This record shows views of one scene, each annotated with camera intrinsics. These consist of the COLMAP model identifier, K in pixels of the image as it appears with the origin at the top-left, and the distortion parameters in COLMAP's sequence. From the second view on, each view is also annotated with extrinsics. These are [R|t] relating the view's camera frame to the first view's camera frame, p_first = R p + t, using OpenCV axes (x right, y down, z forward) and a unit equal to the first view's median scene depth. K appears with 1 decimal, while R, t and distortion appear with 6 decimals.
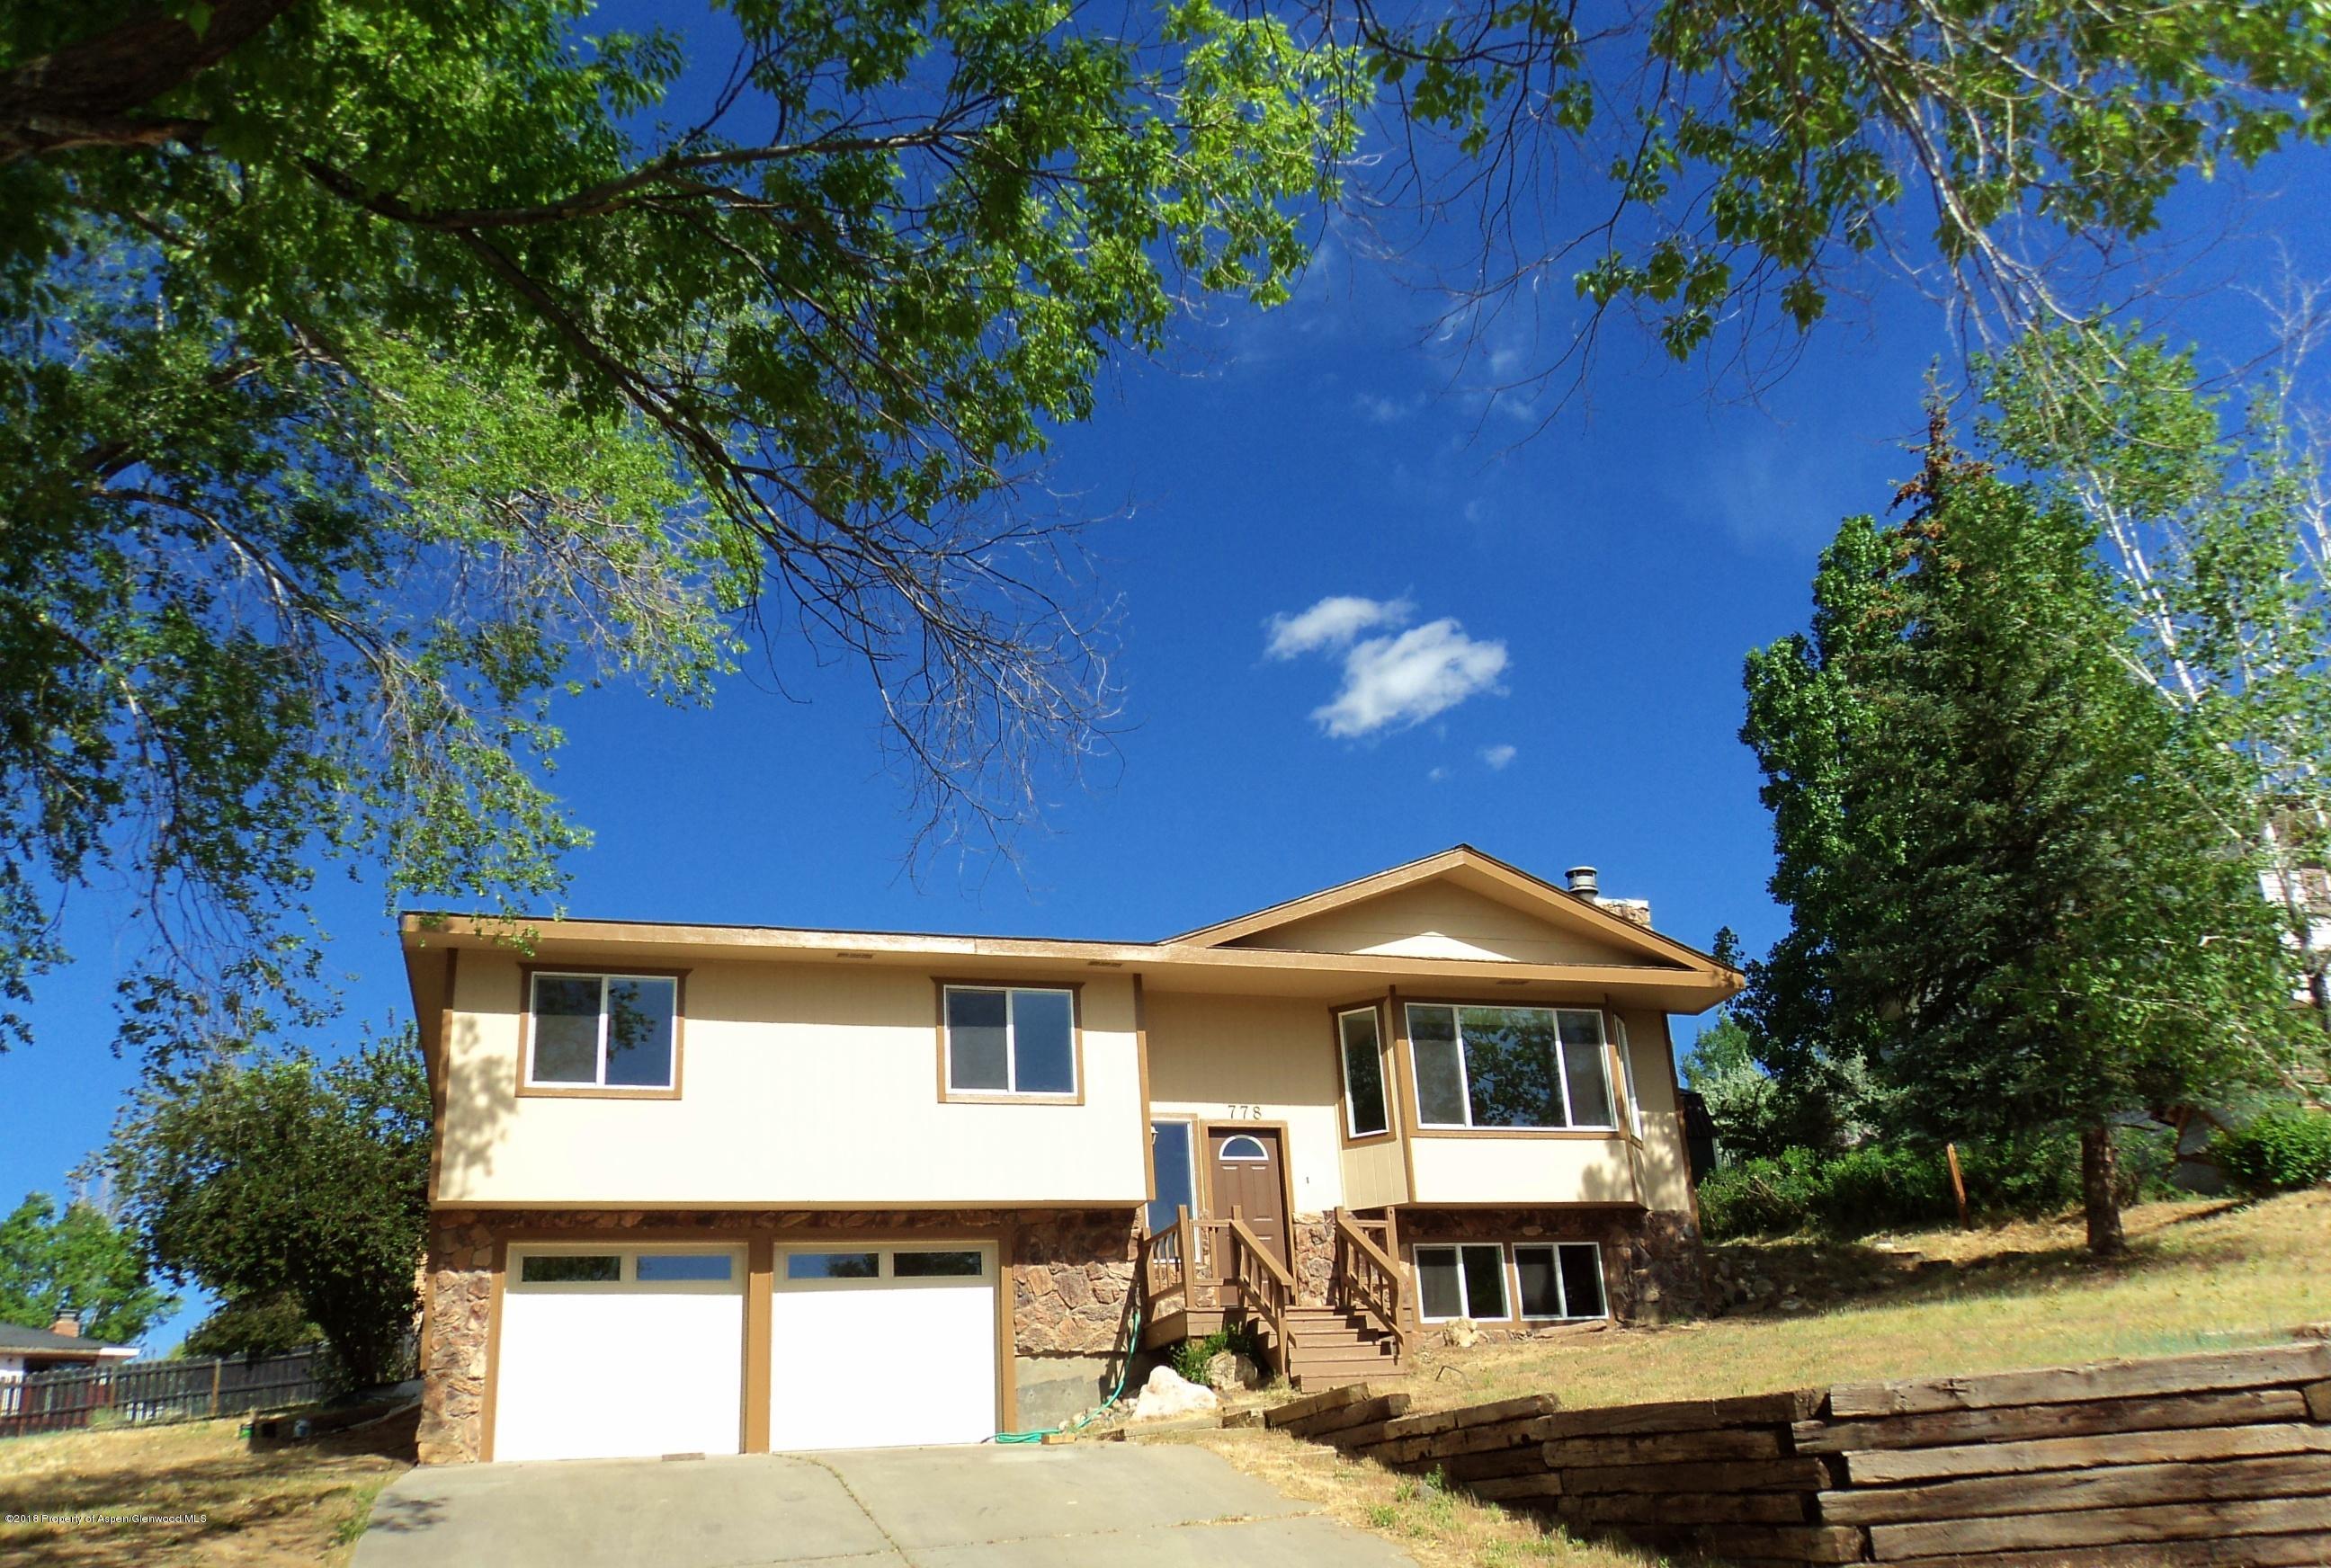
lens RADIAL K [[1896.2, 0, 1226.8], [0, 1896.2, 862.7], [0, 0, 1]] dist [-0.022684, -0.000051]
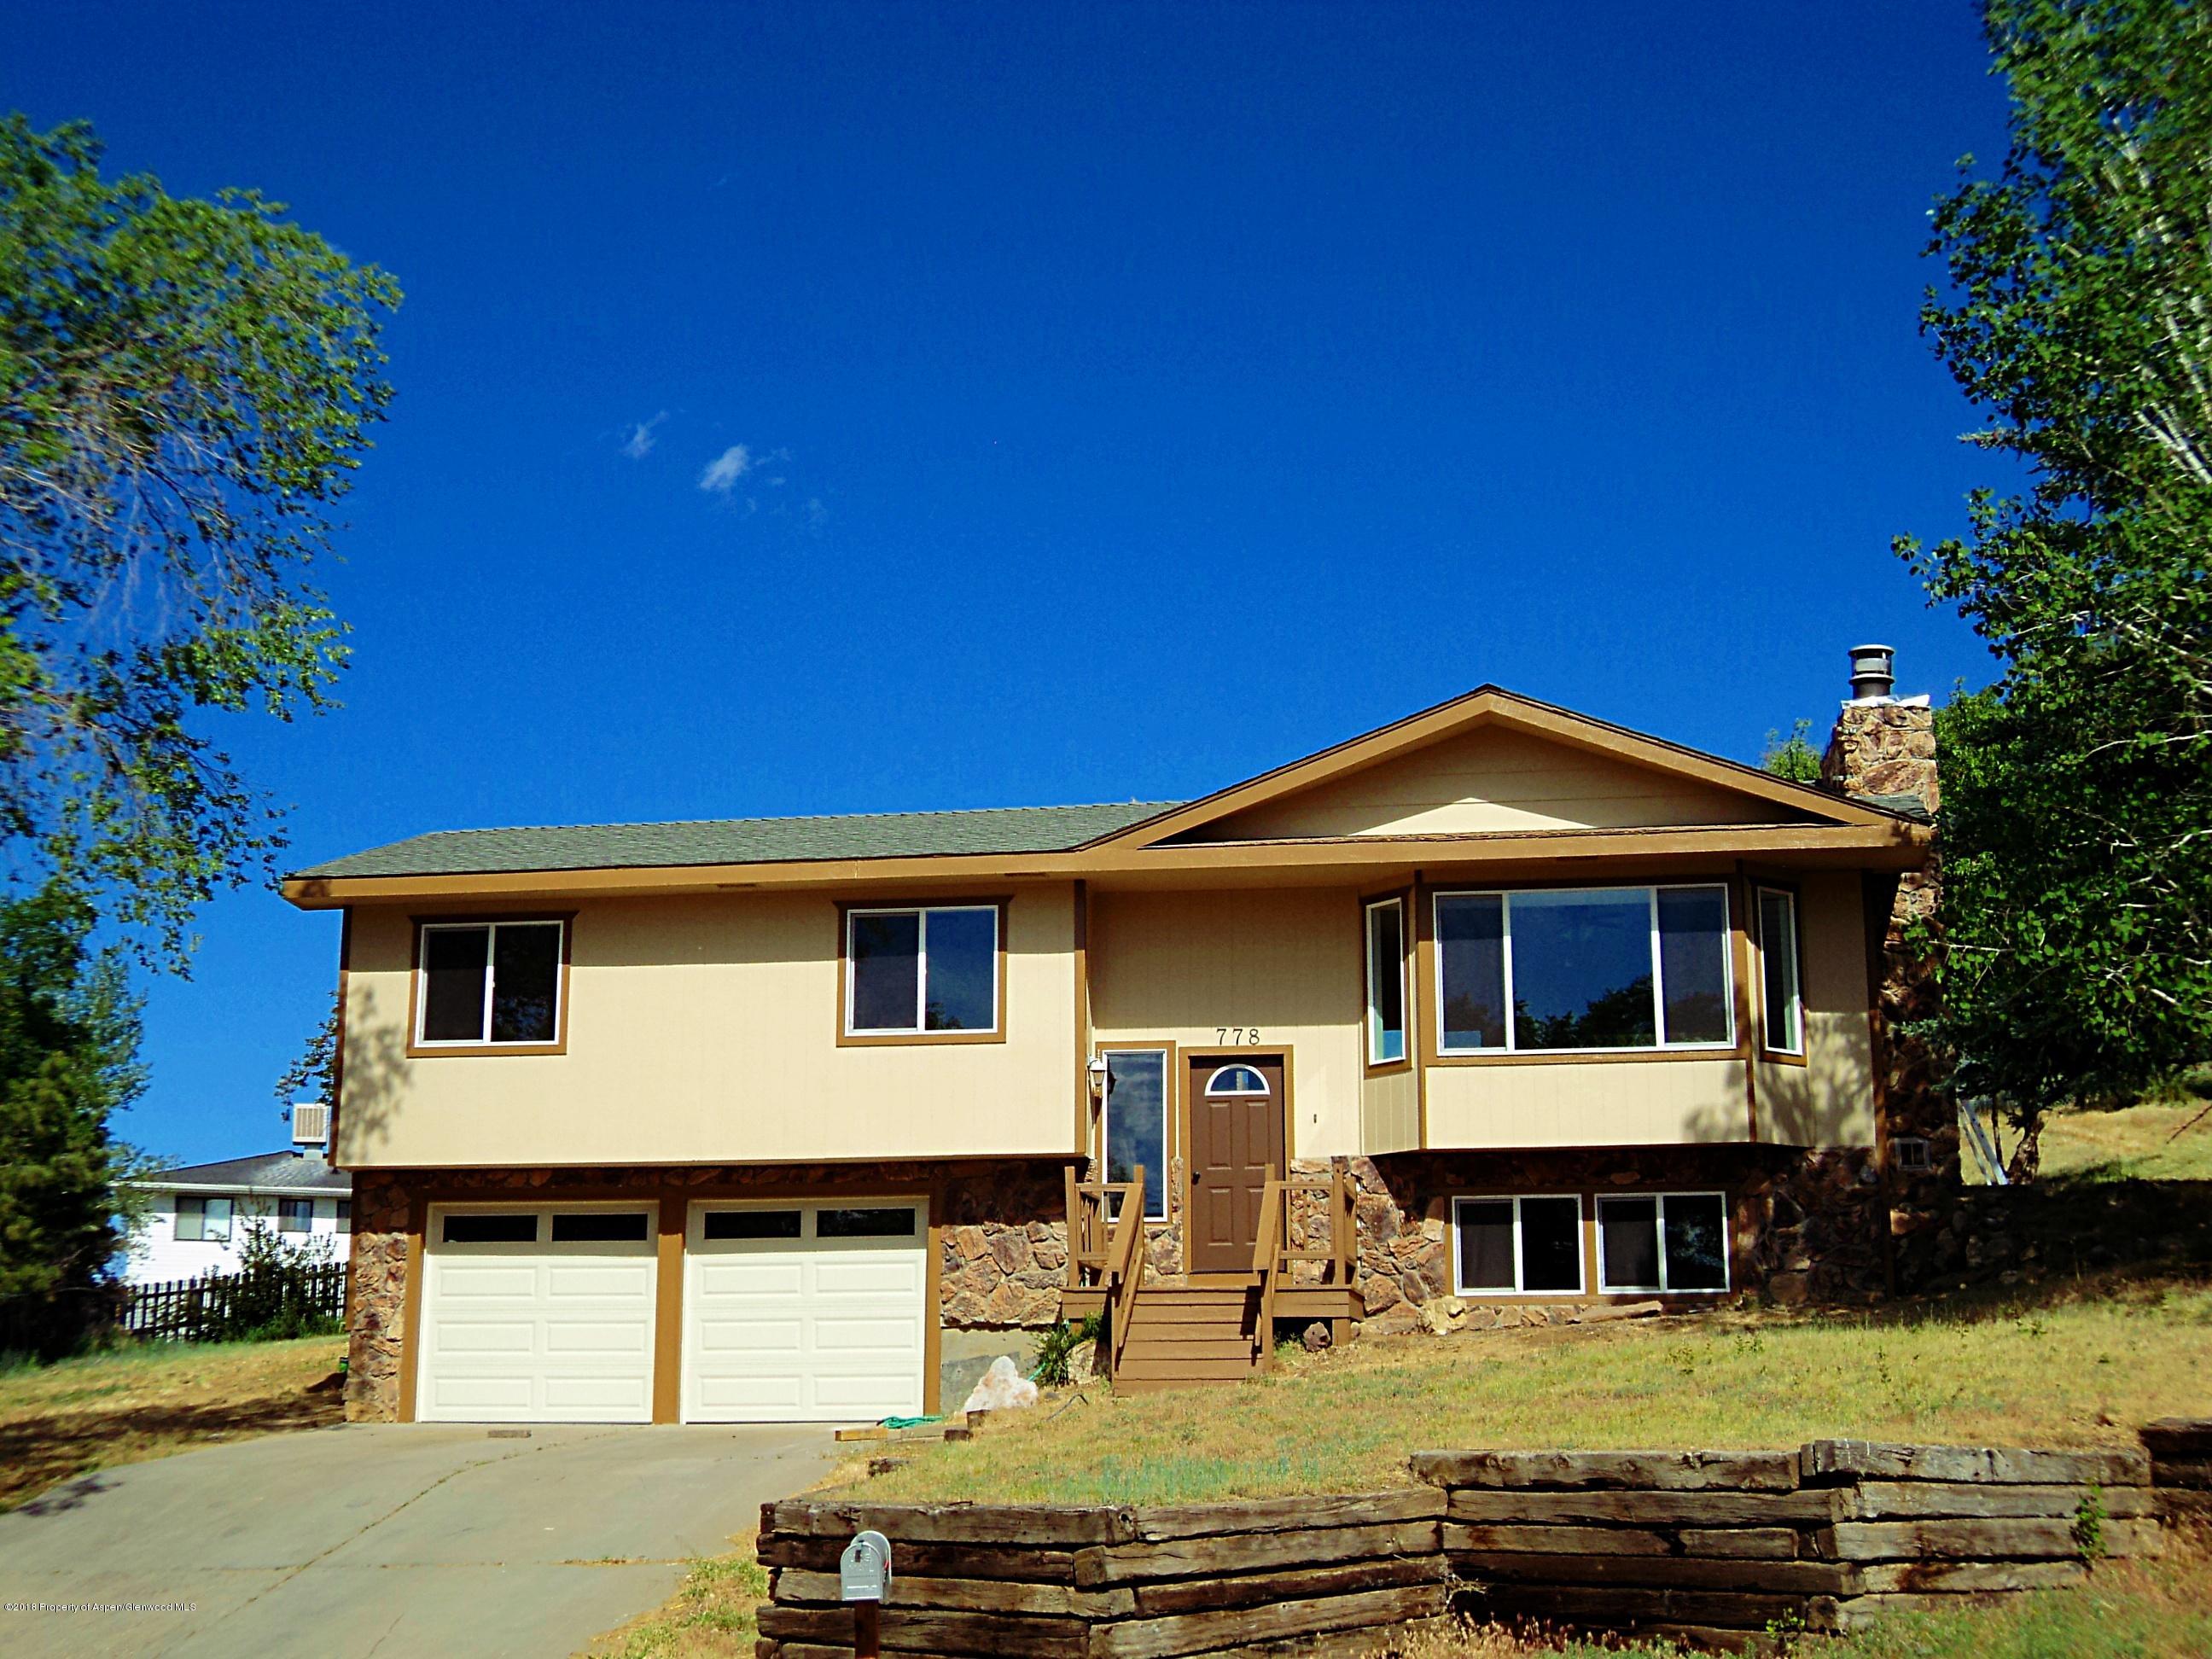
lens RADIAL K [[2937.1, 0, 1168.3], [0, 2937.1, 790.1], [0, 0, 1]] dist [-0.080768, 0.118589]
pose [[0.884888, -0.045664, -0.463561, 0.610650], [0.109134, 0.987808, 0.111018, -0.123703], [0.452840, -0.148828, 0.879083, -0.111468]]
